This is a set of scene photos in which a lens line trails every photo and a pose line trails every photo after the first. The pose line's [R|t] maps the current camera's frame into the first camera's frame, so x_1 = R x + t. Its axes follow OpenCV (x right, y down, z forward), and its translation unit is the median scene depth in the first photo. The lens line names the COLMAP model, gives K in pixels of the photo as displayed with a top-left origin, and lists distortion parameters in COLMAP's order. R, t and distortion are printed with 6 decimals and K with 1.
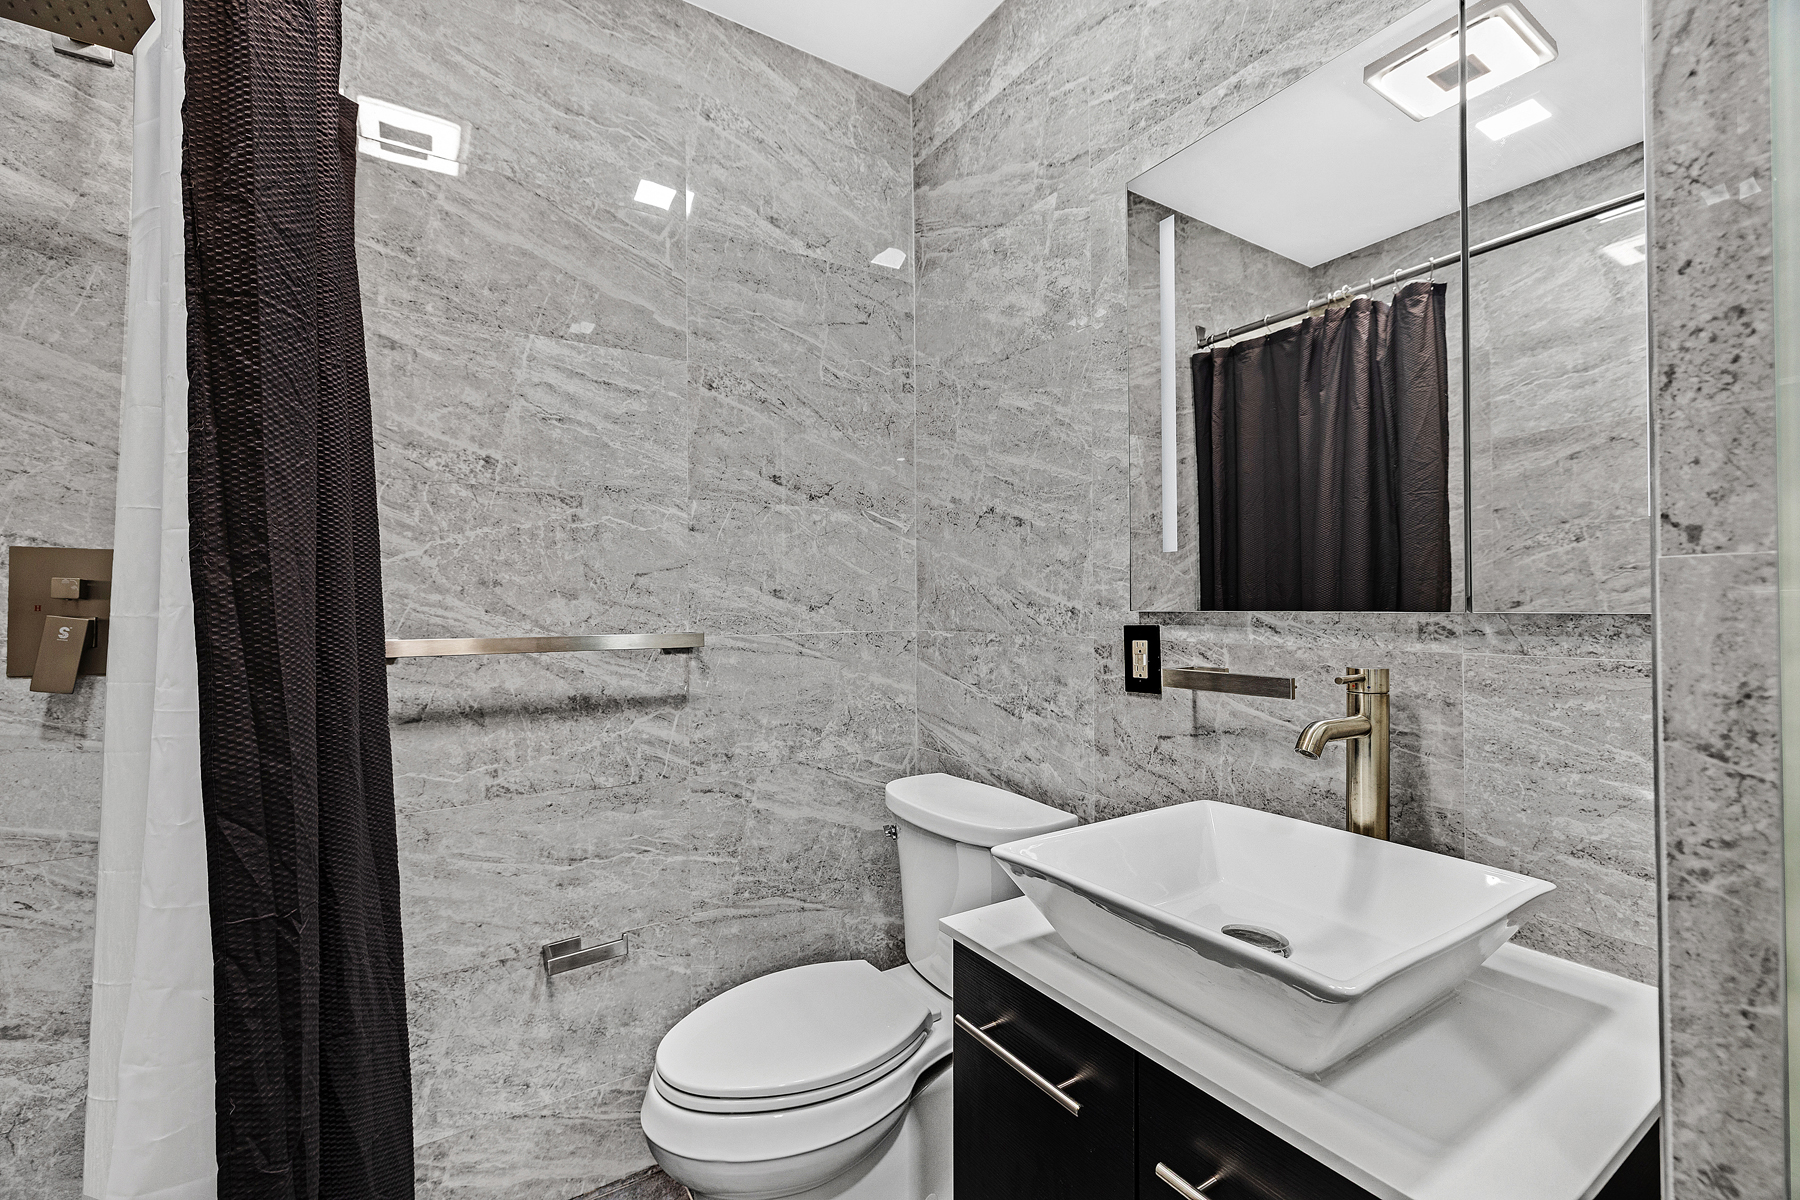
lens RADIAL K [[750.4, 0, 897.5], [0, 750.4, 599.8], [0, 0, 1]] dist [-0.001415, 0.000312]
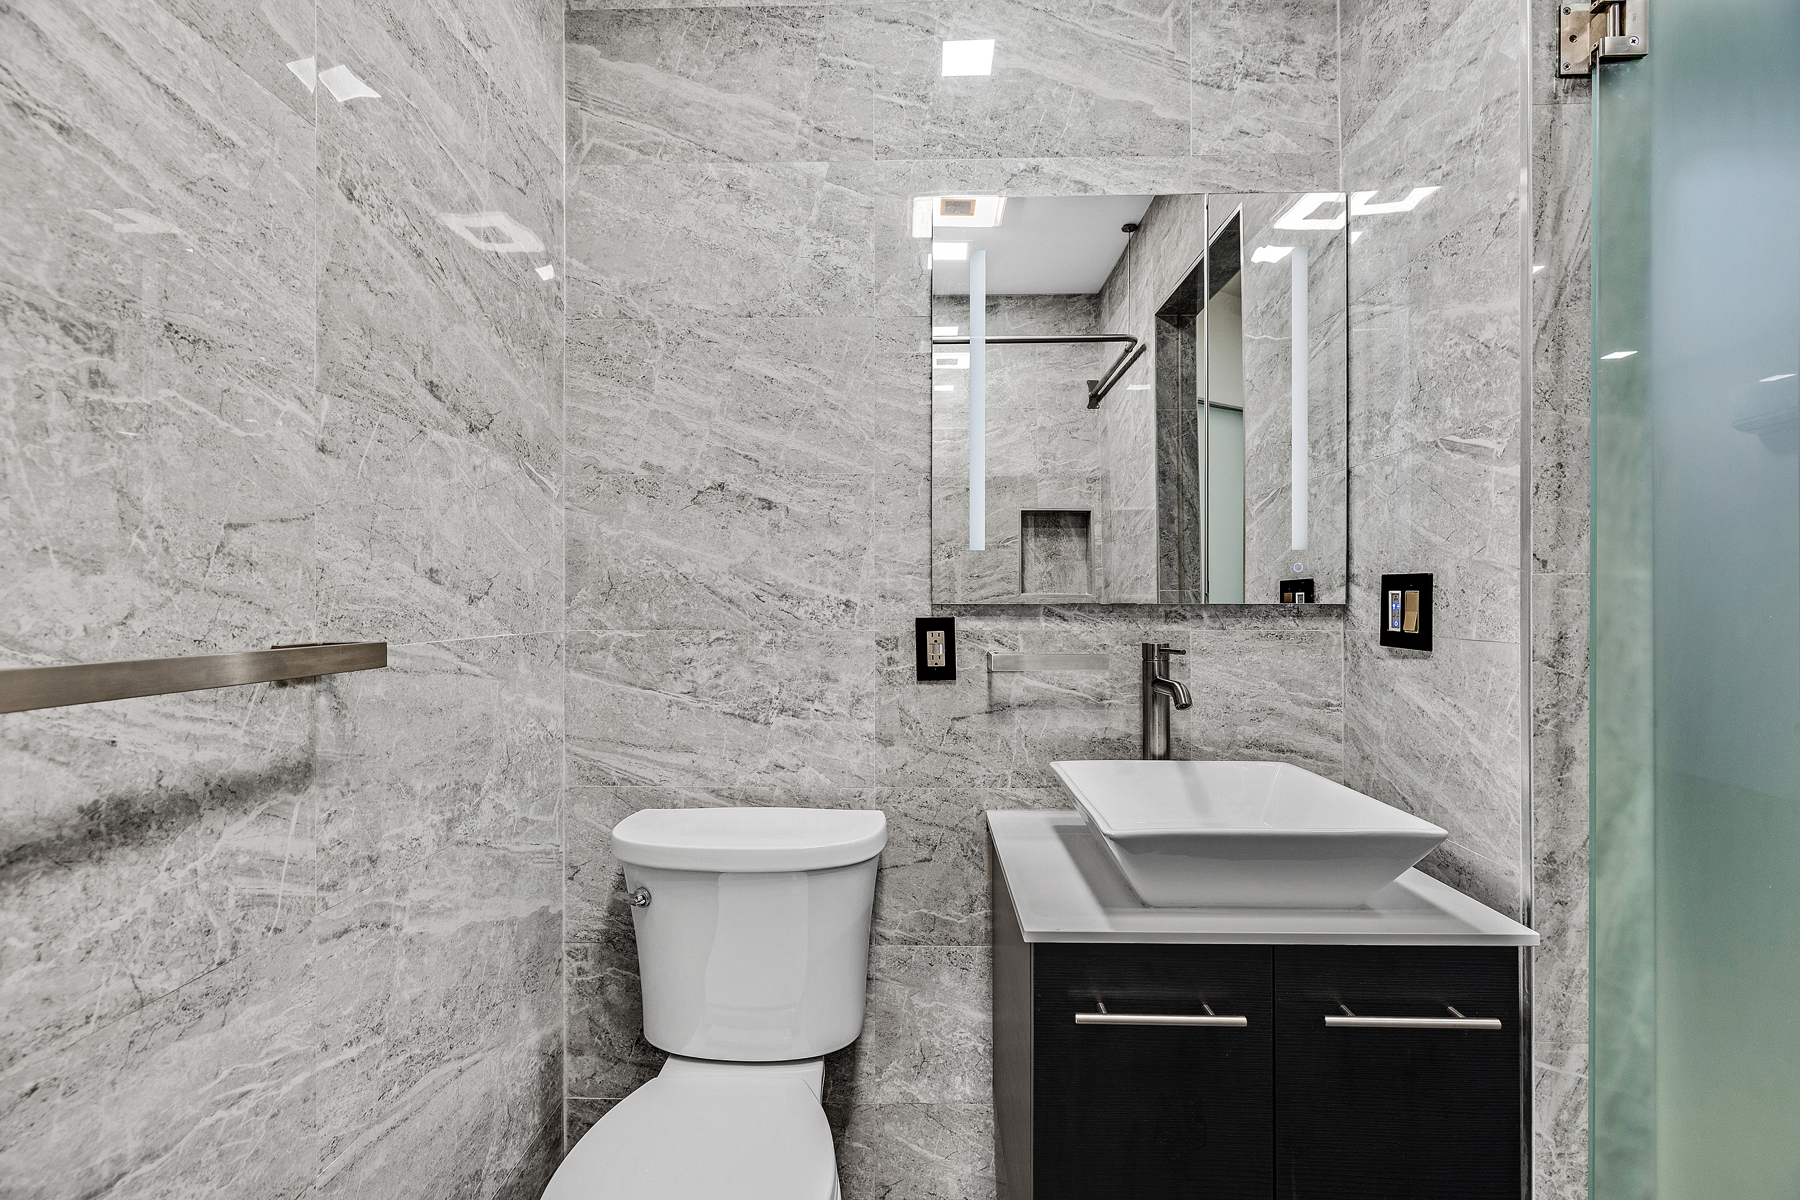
lens RADIAL K [[750.4, 0, 897.5], [0, 750.4, 599.8], [0, 0, 1]] dist [-0.001415, 0.000312]
pose [[0.562581, 0.007639, 0.826707, -0.514917], [-0.009274, 0.999953, -0.002929, 0.011512], [-0.826690, -0.006019, 0.562625, 0.387752]]
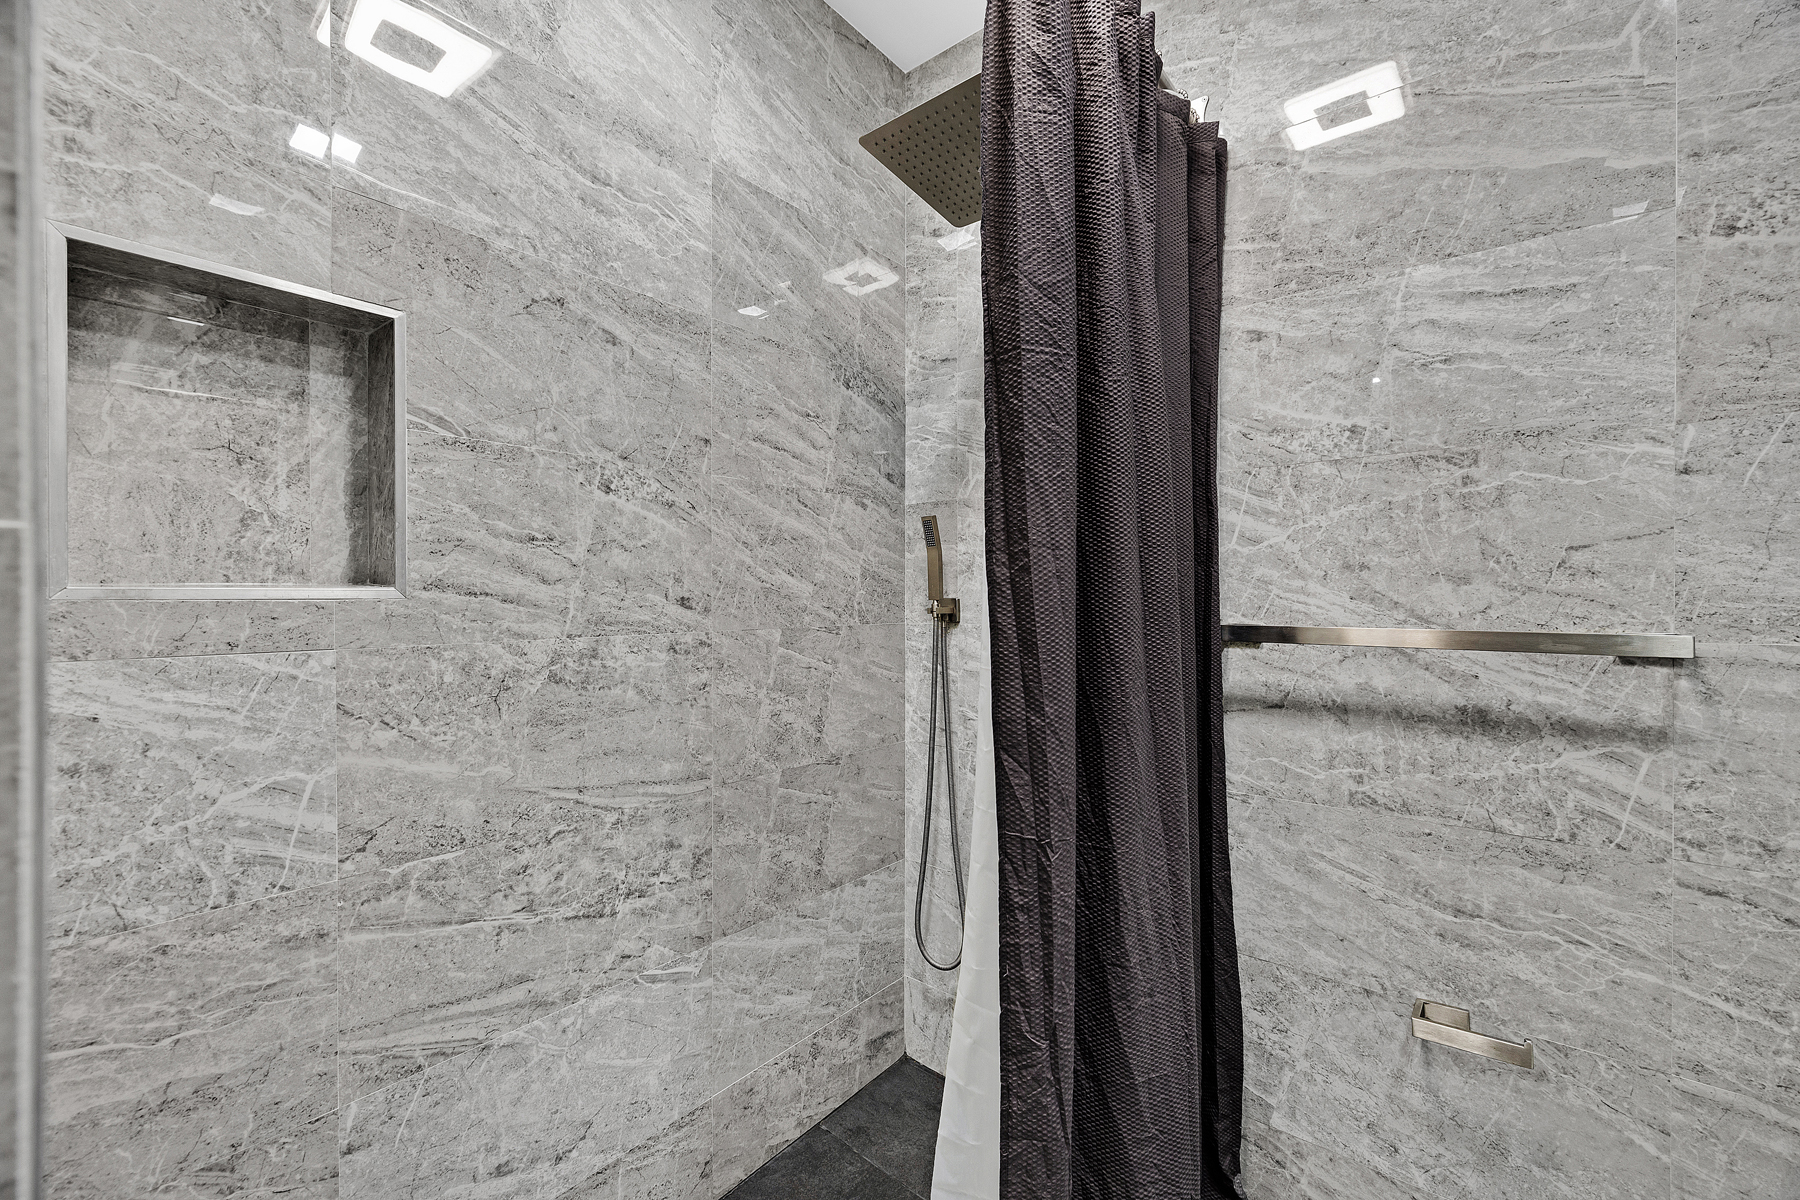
lens RADIAL K [[749.9, 0, 893.1], [0, 749.9, 601.7], [0, 0, 1]] dist [-0.000813, 0.000075]
pose [[0.306555, 0.014073, -0.951749, 0.131911], [0.006371, 0.999838, 0.016836, 0.000886], [0.951832, -0.011225, 0.306415, 0.183638]]
